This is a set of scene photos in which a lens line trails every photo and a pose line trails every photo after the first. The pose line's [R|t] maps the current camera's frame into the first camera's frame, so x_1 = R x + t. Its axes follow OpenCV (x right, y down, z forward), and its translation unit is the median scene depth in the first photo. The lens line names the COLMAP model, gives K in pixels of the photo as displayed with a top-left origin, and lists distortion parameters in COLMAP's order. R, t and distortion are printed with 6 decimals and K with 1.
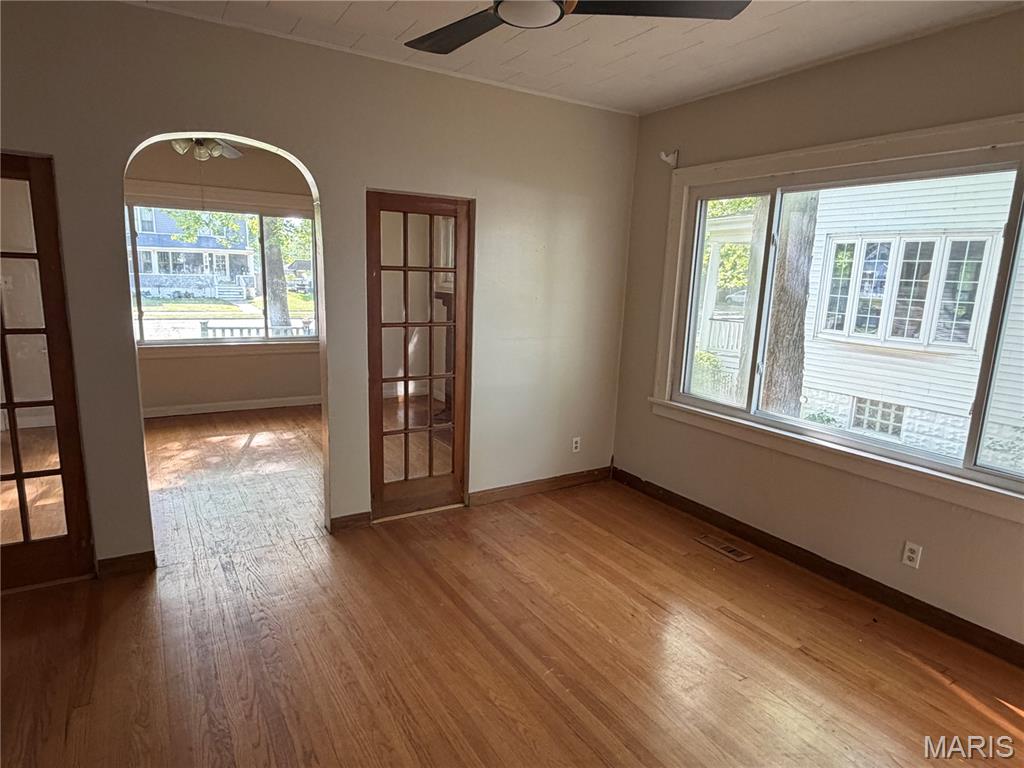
lens RADIAL K [[598.6, 0, 512.0], [0, 598.6, 384.0], [0, 0, 1]] dist [-0.018328, 0.002609]
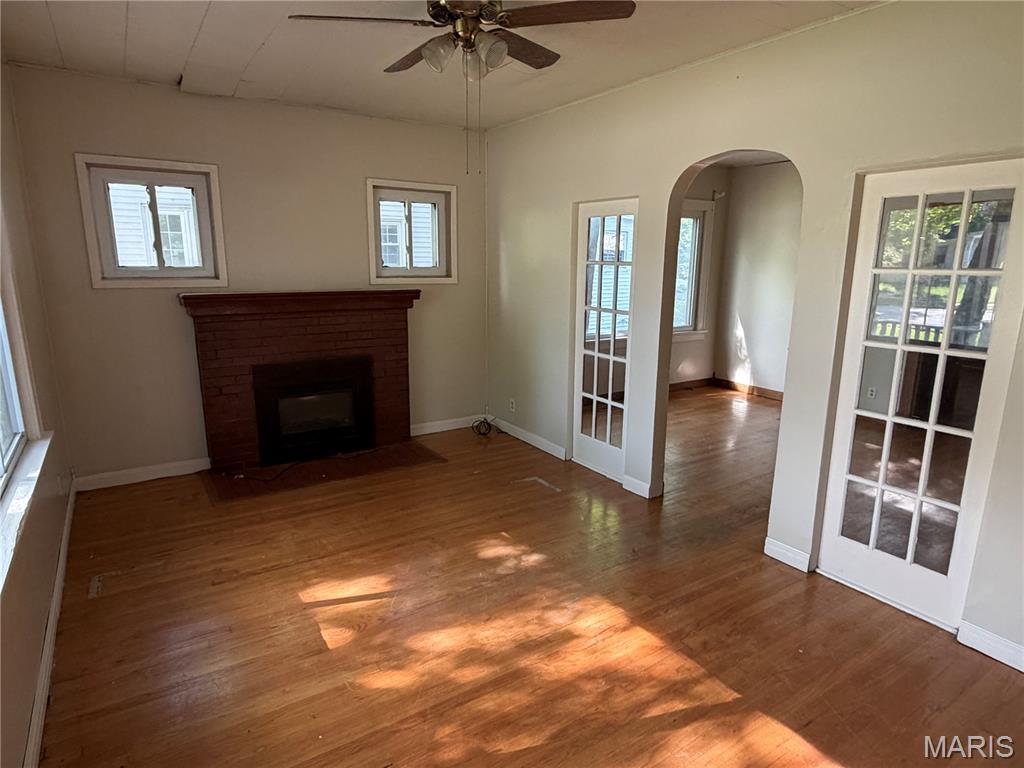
lens RADIAL K [[592.7, 0, 512.0], [0, 592.7, 384.0], [0, 0, 1]] dist [0.005622, 0.001617]
pose [[-0.028686, -0.255196, 0.966464, -1.495679], [0.177047, 0.950278, 0.256177, -0.338901], [-0.983784, 0.178458, 0.017922, 1.321796]]
